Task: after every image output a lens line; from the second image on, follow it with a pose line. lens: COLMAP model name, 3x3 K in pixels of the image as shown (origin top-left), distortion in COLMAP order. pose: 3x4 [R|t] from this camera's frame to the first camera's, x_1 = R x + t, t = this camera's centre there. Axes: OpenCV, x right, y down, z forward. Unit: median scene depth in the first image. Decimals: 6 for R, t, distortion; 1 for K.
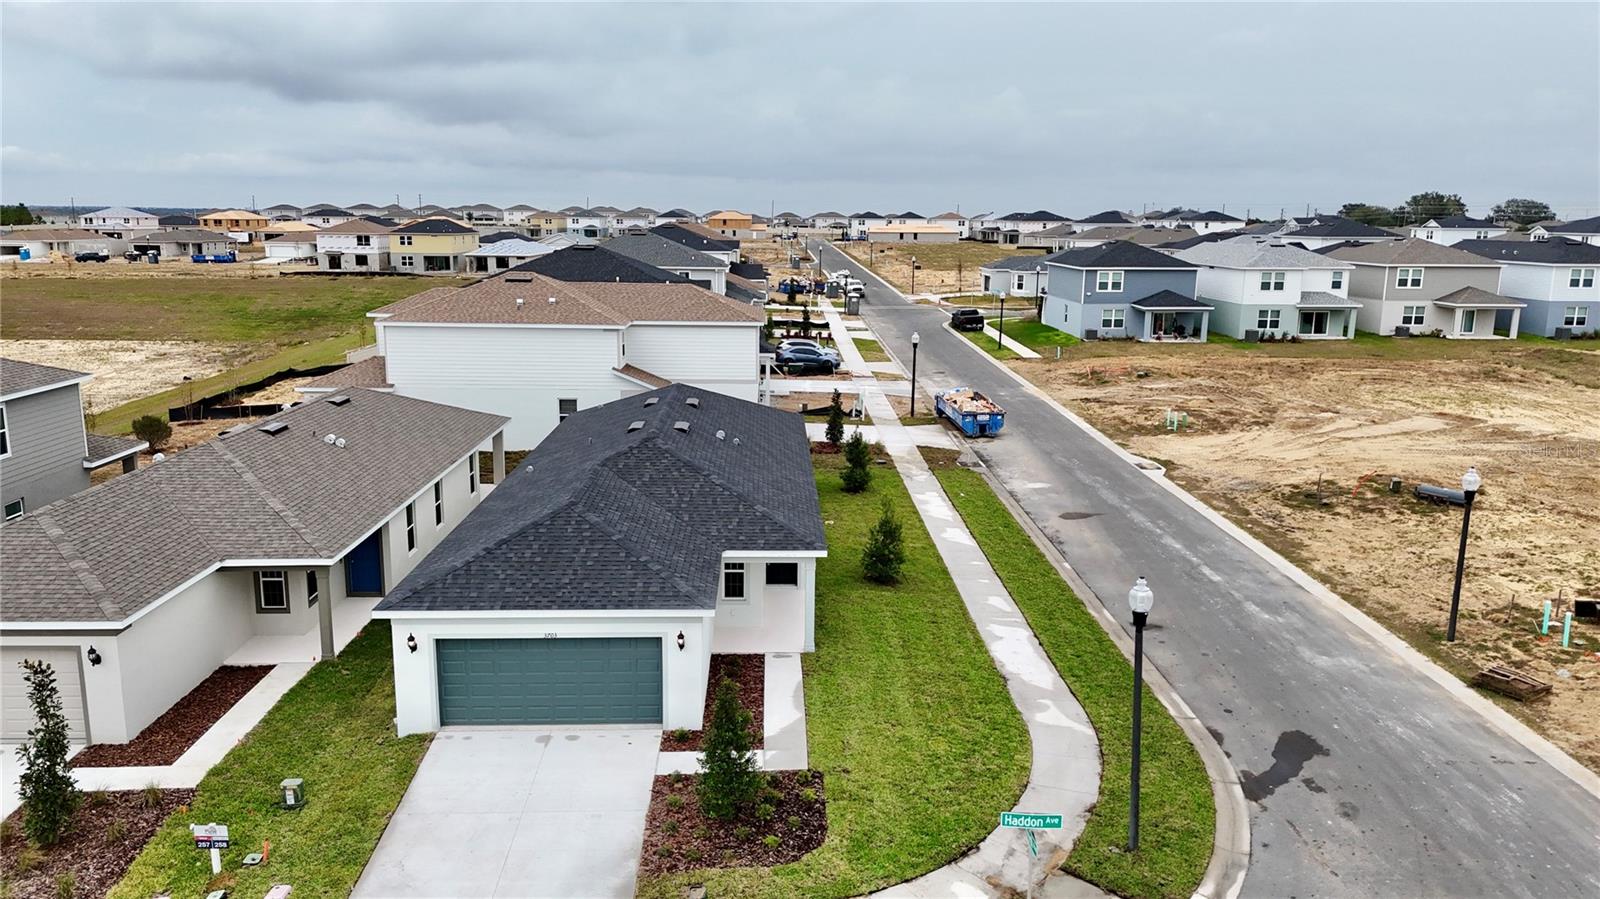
lens RADIAL K [[1168.5, 0, 791.1], [0, 1168.5, 446.7], [0, 0, 1]] dist [0.064323, -0.031787]
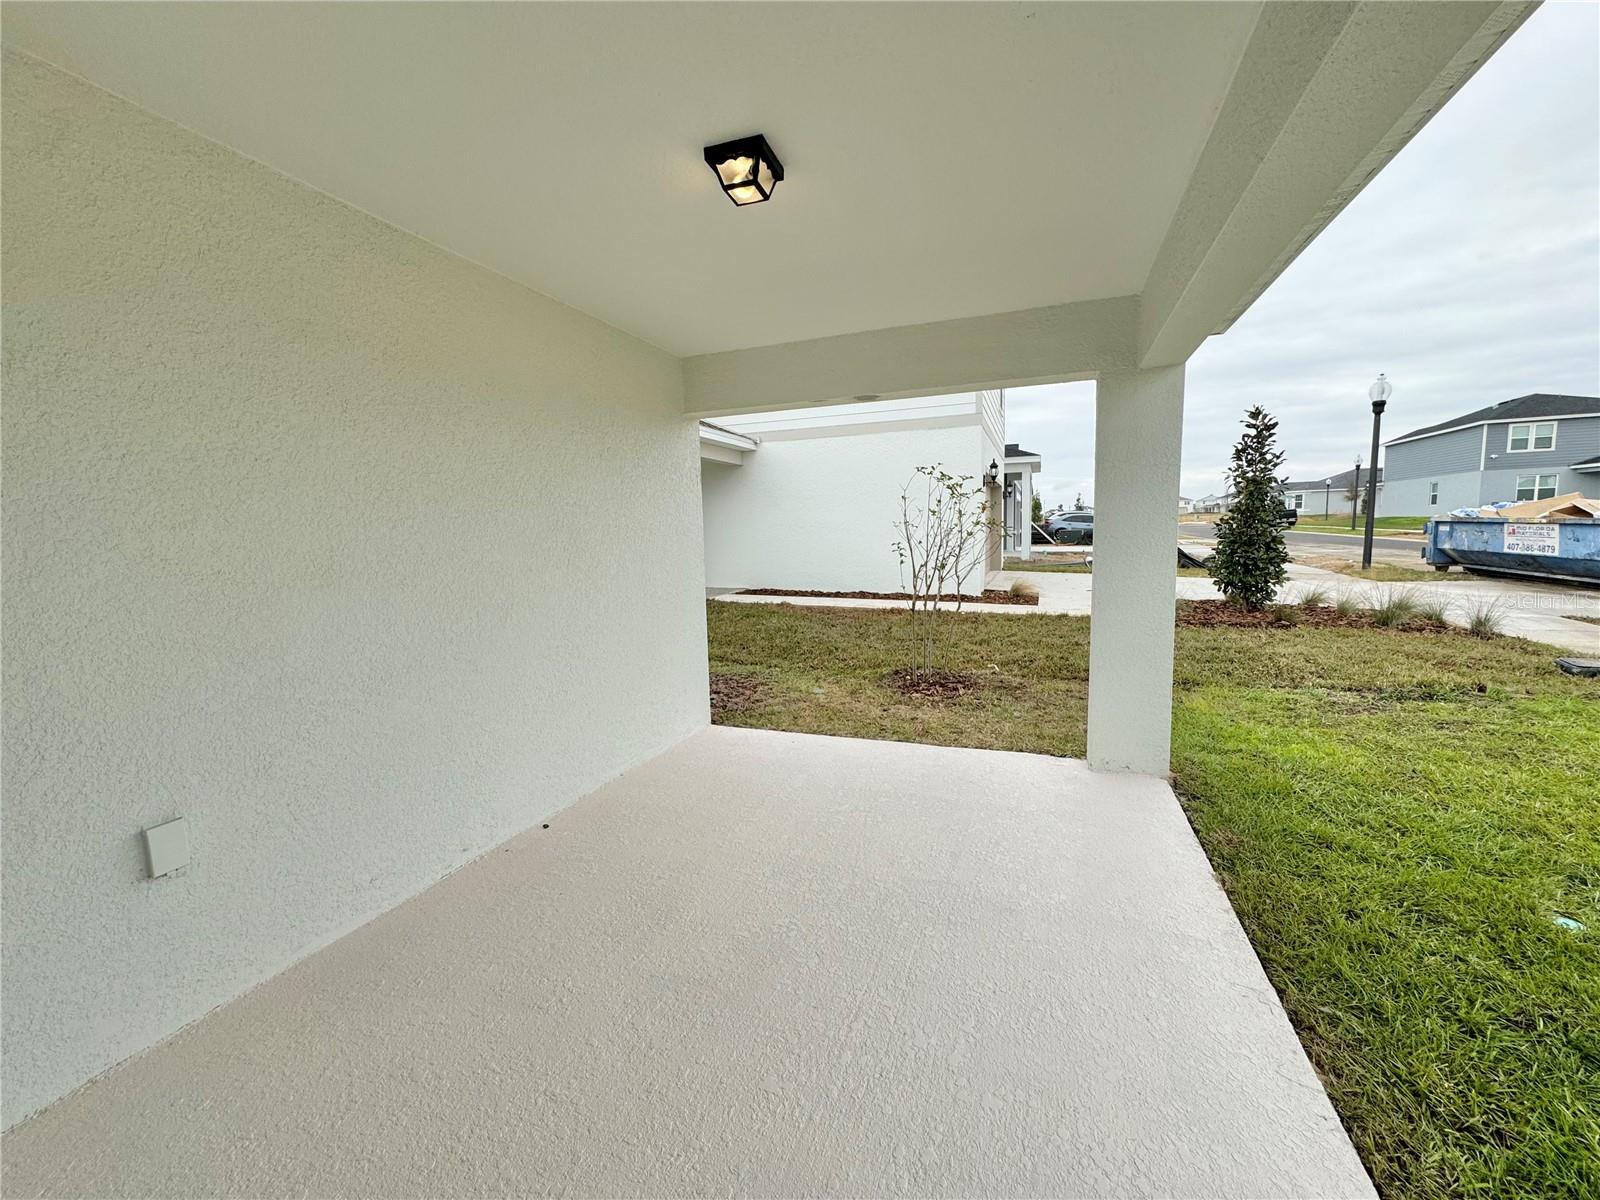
lens RADIAL K [[634.3, 0, 798.5], [0, 634.3, 595.5], [0, 0, 1]] dist [-0.003370, -0.000131]
pose [[0.926272, 0.004742, -0.376826, -0.017335], [-0.038387, 0.995907, -0.081824, 0.028310], [0.374896, 0.090257, 0.922663, 1.626943]]
